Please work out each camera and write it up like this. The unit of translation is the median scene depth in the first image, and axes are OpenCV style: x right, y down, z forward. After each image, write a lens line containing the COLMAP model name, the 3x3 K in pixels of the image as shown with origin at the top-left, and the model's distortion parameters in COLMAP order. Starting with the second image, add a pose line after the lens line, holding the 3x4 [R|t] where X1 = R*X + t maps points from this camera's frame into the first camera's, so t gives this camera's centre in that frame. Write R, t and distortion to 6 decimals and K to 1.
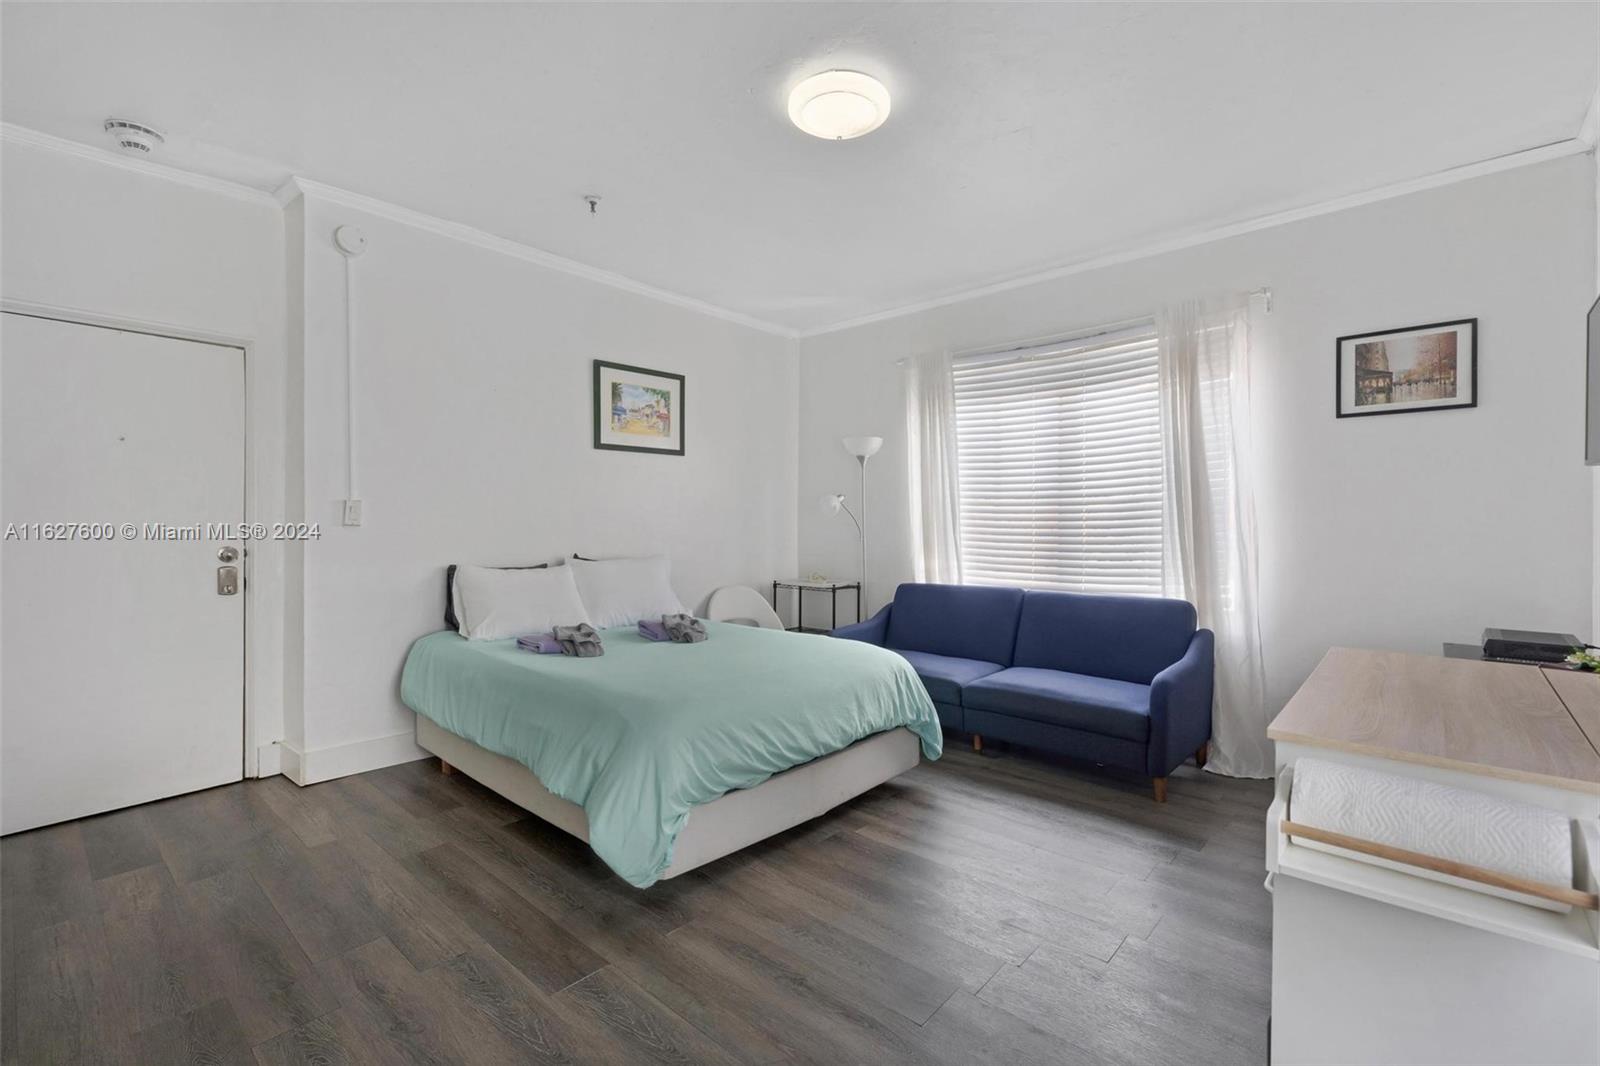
lens RADIAL K [[719.6, 0, 799.3], [0, 719.6, 524.0], [0, 0, 1]] dist [0.005199, 0.000993]
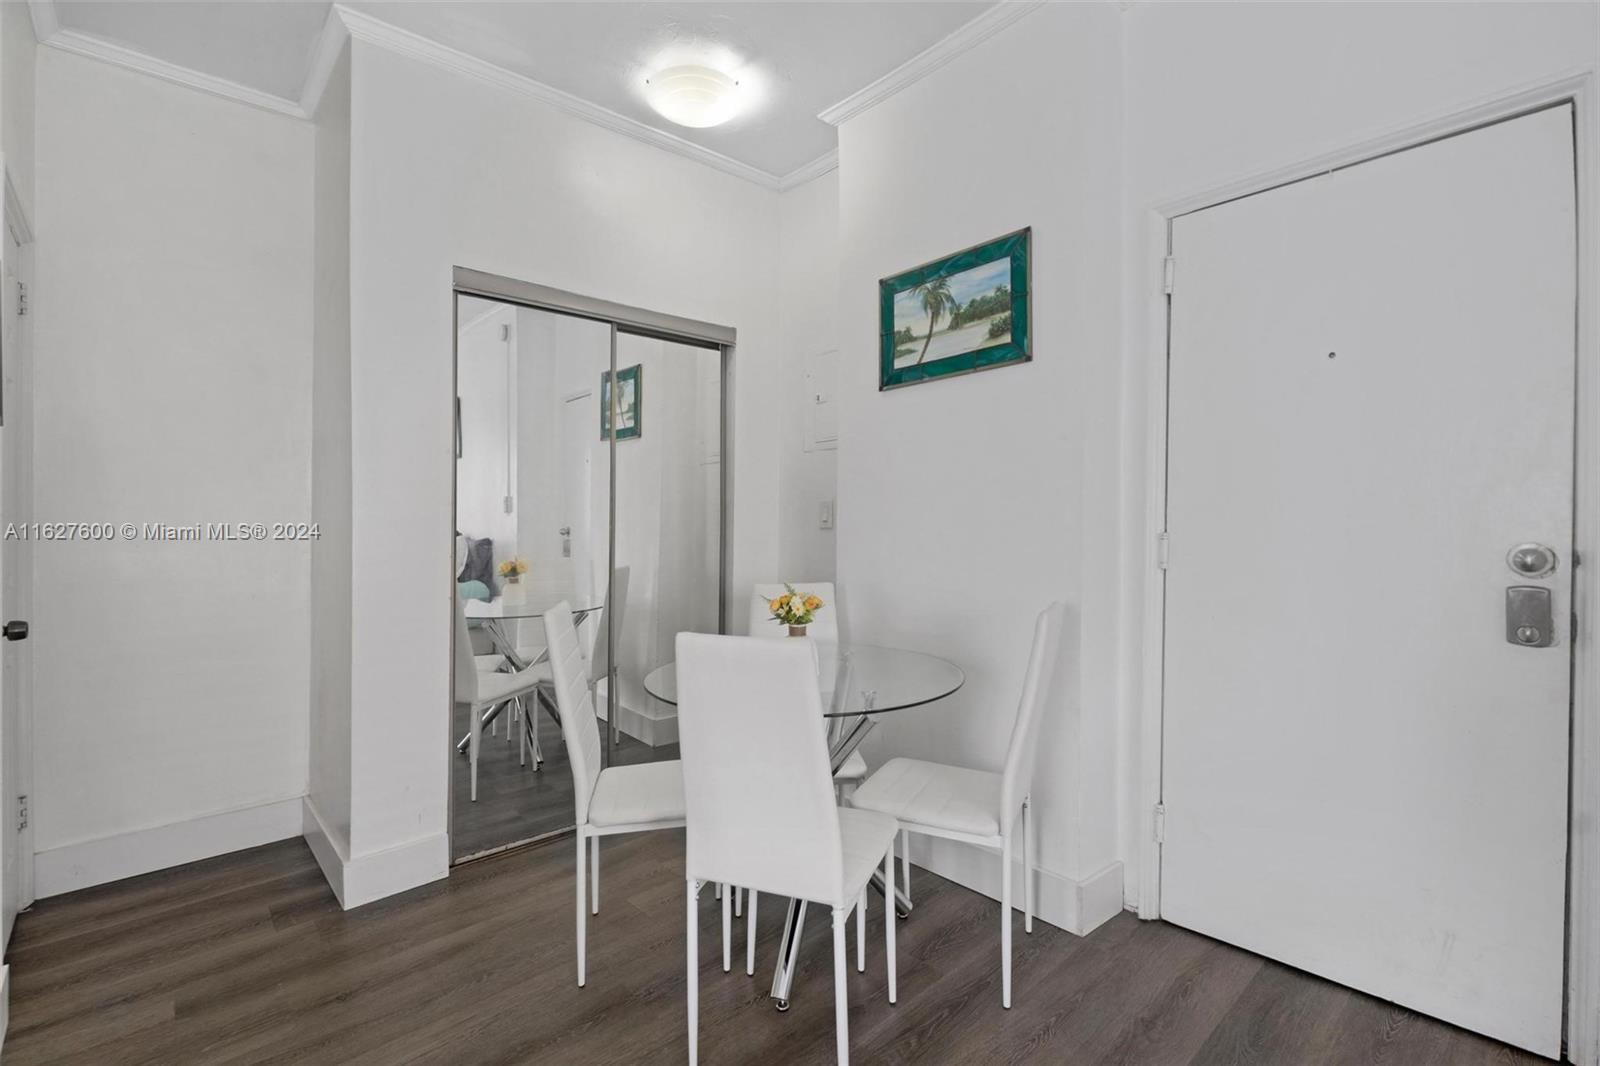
lens RADIAL K [[719.6, 0, 815.1], [0, 719.6, 518.8], [0, 0, 1]] dist [0.005199, 0.000993]
pose [[-0.085309, -0.008677, -0.996317, -0.224041], [0.002872, 0.999956, -0.008955, 0.014961], [0.996350, -0.003625, -0.085281, 0.450178]]
